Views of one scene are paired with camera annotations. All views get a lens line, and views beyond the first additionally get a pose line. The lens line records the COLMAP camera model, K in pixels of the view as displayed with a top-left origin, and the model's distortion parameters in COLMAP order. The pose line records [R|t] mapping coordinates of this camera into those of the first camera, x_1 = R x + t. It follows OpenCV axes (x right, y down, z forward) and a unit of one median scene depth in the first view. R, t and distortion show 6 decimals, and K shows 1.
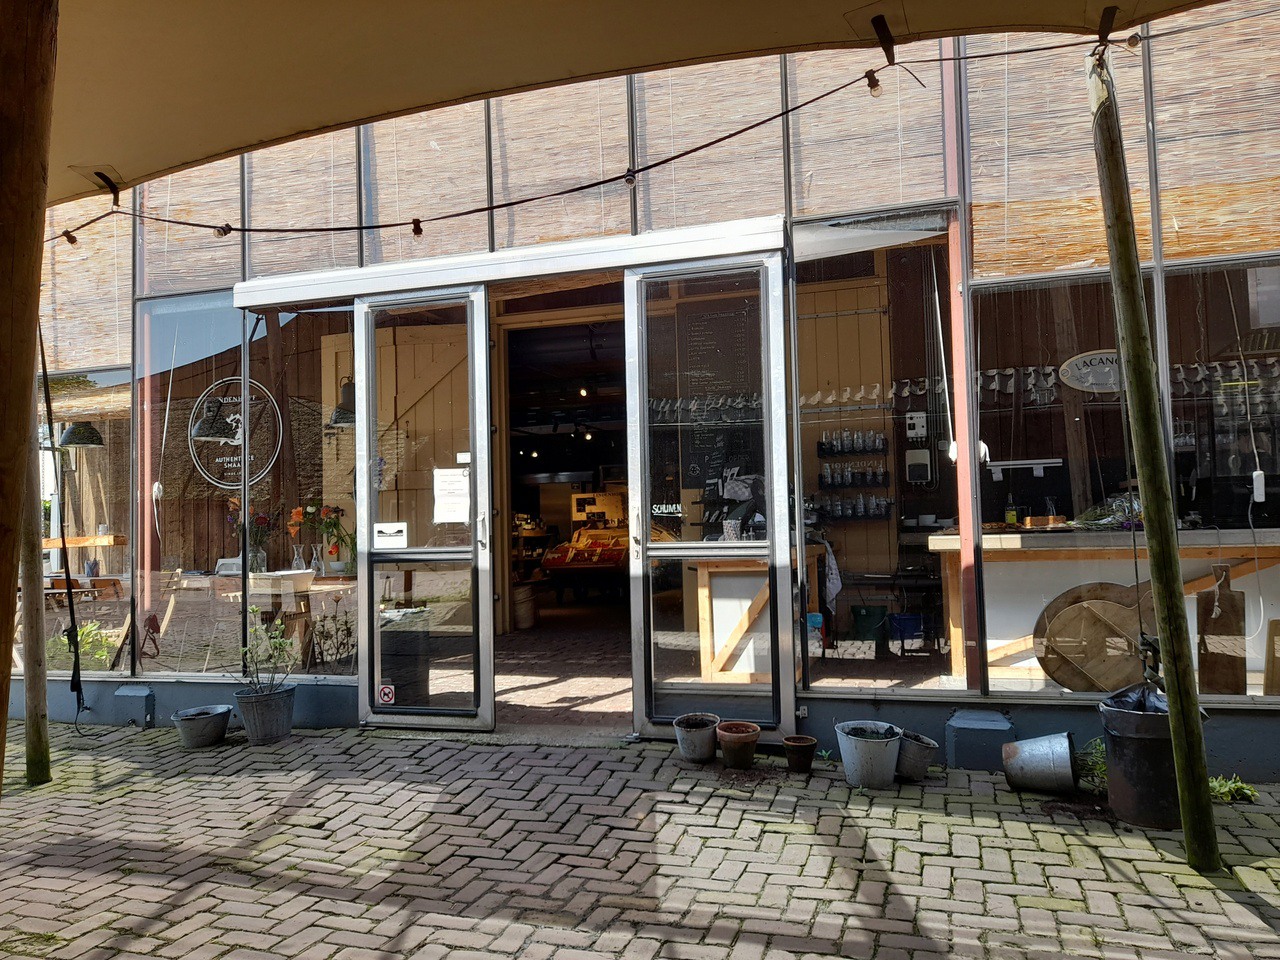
lens RADIAL K [[945.2, 0, 640.4], [0, 945.2, 478.0], [0, 0, 1]] dist [0.038908, -0.038720]
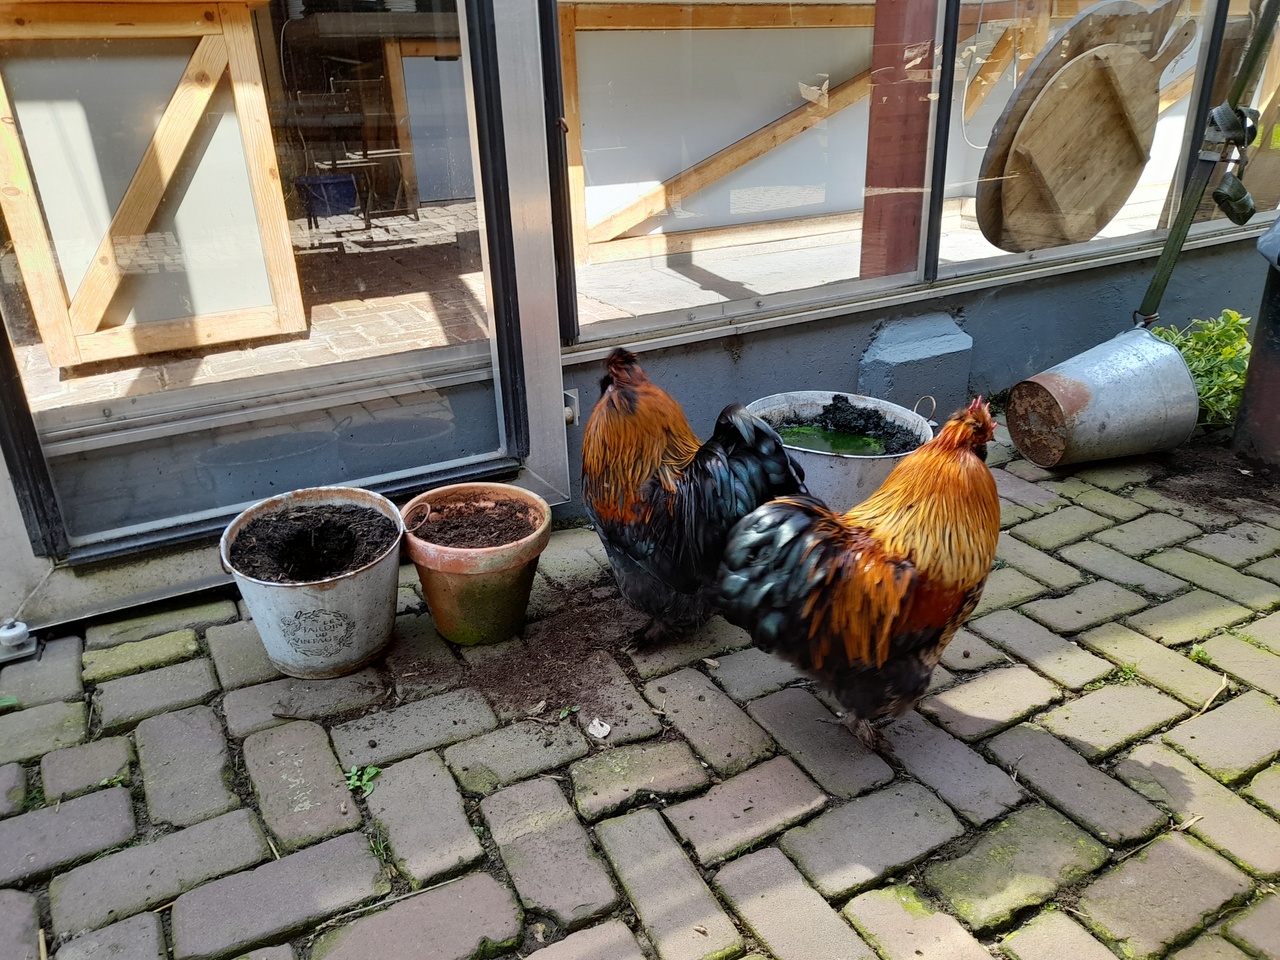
lens RADIAL K [[945.2, 0, 641.1], [0, 945.2, 479.0], [0, 0, 1]] dist [0.038908, -0.038720]
pose [[0.687986, -0.276401, 0.671028, -0.053833], [-0.018100, 0.917809, 0.396609, 0.139274], [-0.725498, -0.285007, 0.626437, 0.791064]]
